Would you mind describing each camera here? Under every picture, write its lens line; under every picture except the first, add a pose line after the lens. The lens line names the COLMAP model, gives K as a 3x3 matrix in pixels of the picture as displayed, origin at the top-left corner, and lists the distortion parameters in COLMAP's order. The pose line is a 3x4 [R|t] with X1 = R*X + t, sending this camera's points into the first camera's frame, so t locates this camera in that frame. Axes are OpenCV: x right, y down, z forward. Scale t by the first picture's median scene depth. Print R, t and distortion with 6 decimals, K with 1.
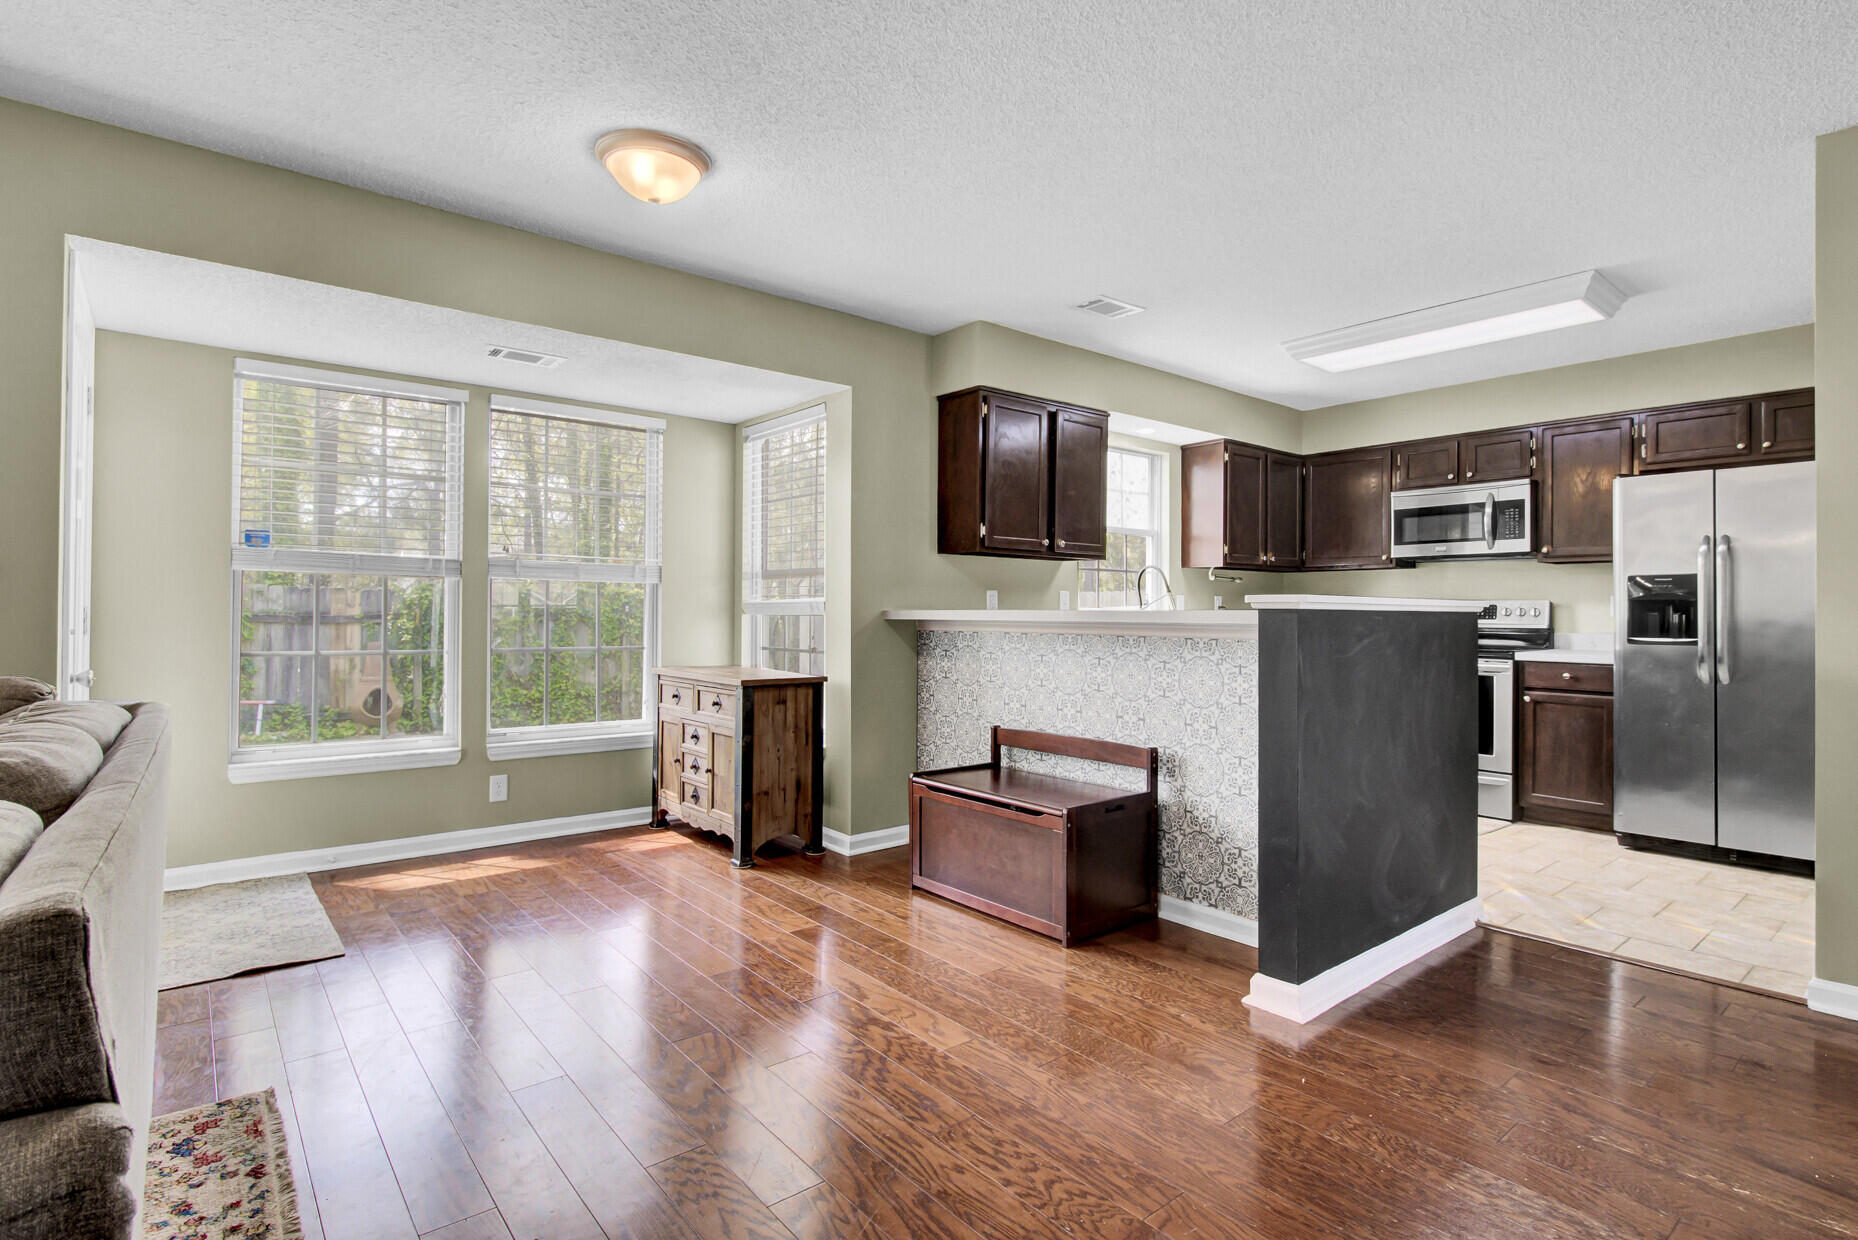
lens RADIAL K [[925.5, 0, 938.5], [0, 925.5, 602.6], [0, 0, 1]] dist [0.001614, -0.005086]
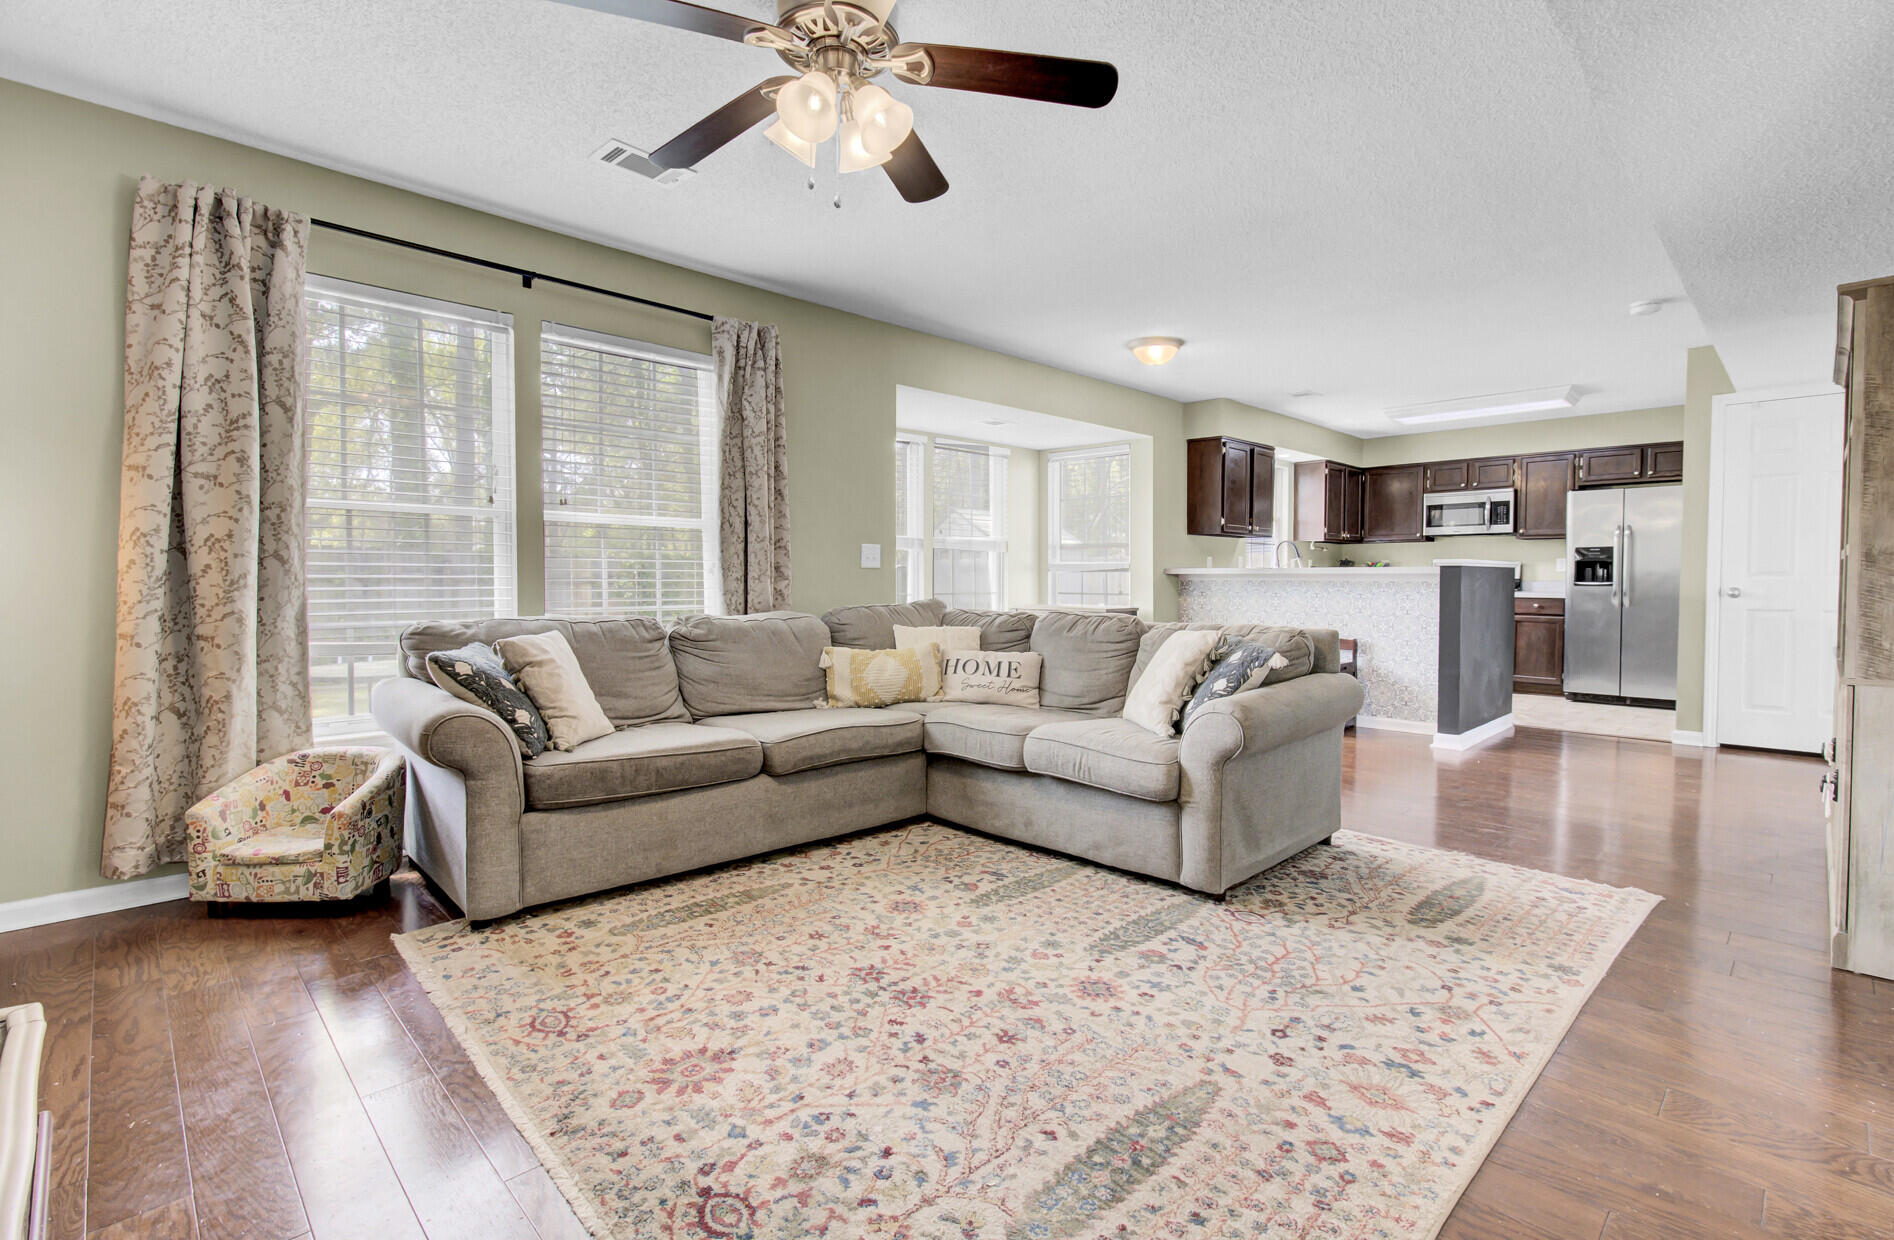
lens RADIAL K [[861.8, 0, 955.8], [0, 861.8, 601.3], [0, 0, 1]] dist [-0.008958, 0.001716]
pose [[0.997033, -0.006652, 0.076693, -0.573552], [0.003403, 0.999095, 0.042409, 0.000265], [-0.076905, -0.042022, 0.996152, -0.559388]]
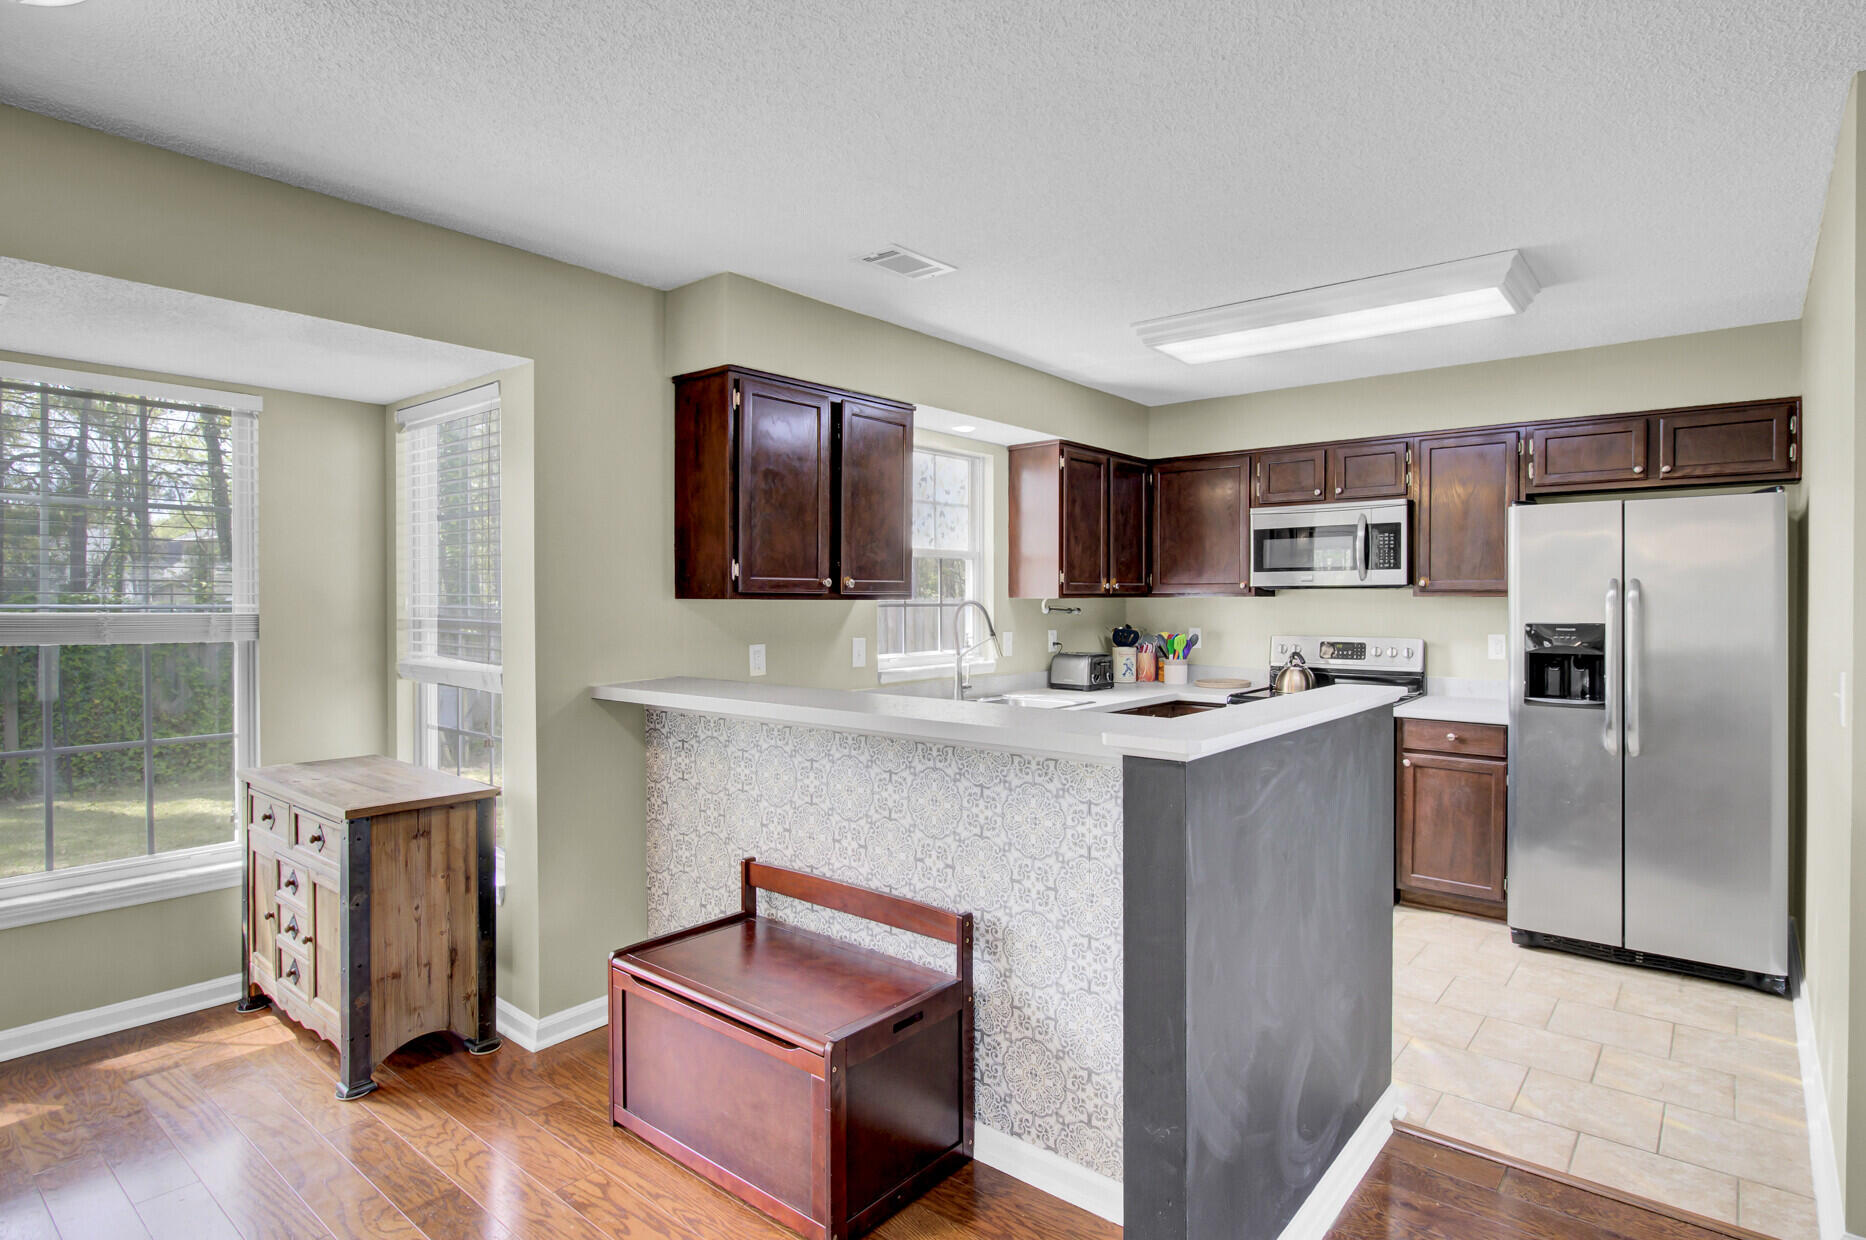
lens RADIAL K [[983.2, 0, 946.2], [0, 983.2, 606.7], [0, 0, 1]] dist [-0.006407, 0.000772]
pose [[0.981944, -0.008193, 0.188994, 0.065110], [0.004425, 0.999783, 0.020348, -0.065514], [-0.189120, -0.019145, 0.981767, 0.233129]]
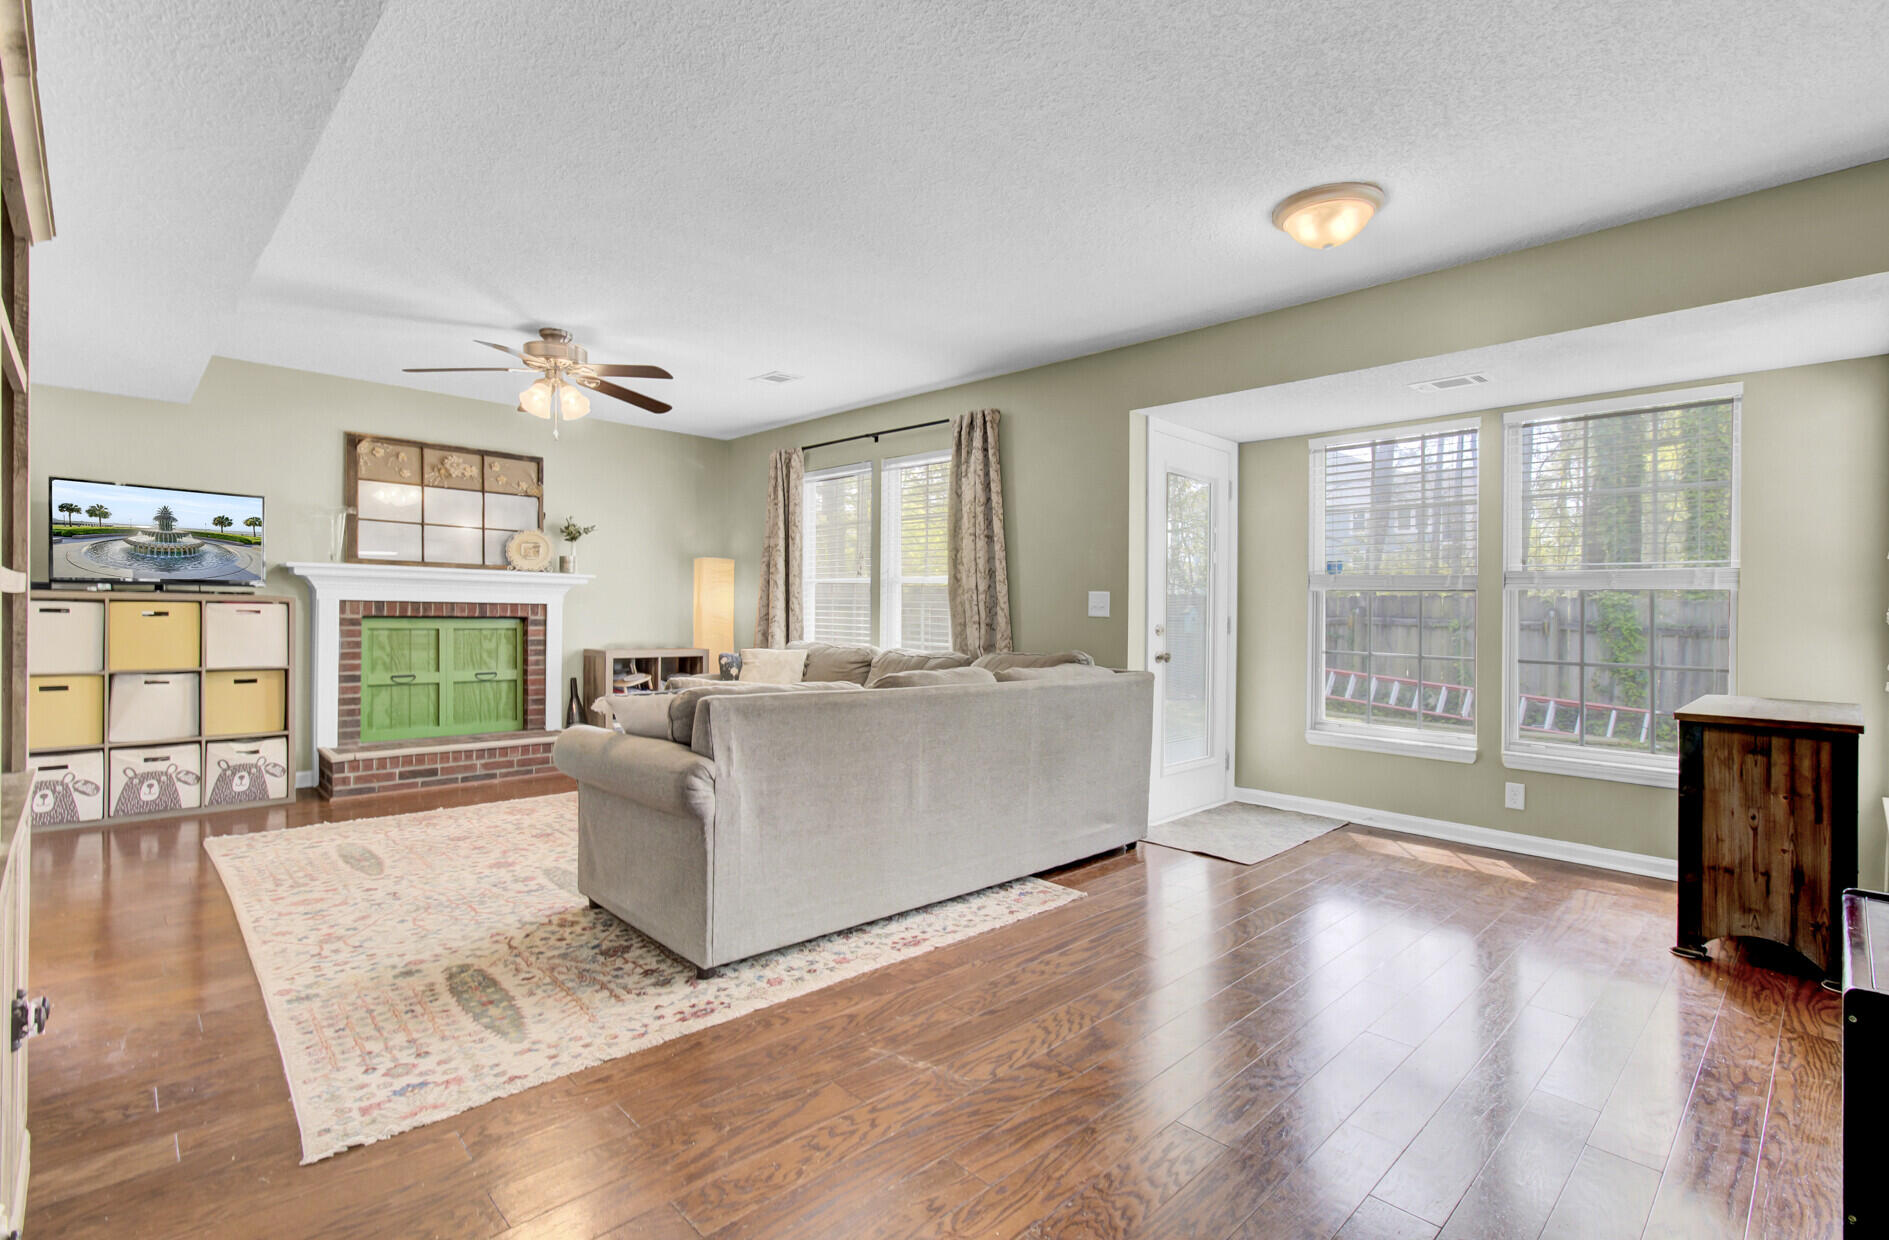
lens RADIAL K [[870.7, 0, 949.8], [0, 870.7, 603.3], [0, 0, 1]] dist [-0.009827, 0.004762]
pose [[0.075218, -0.013592, -0.997074, 0.437527], [-0.003948, 0.999895, -0.013928, 0.003631], [0.997159, 0.004985, 0.075156, 0.307715]]
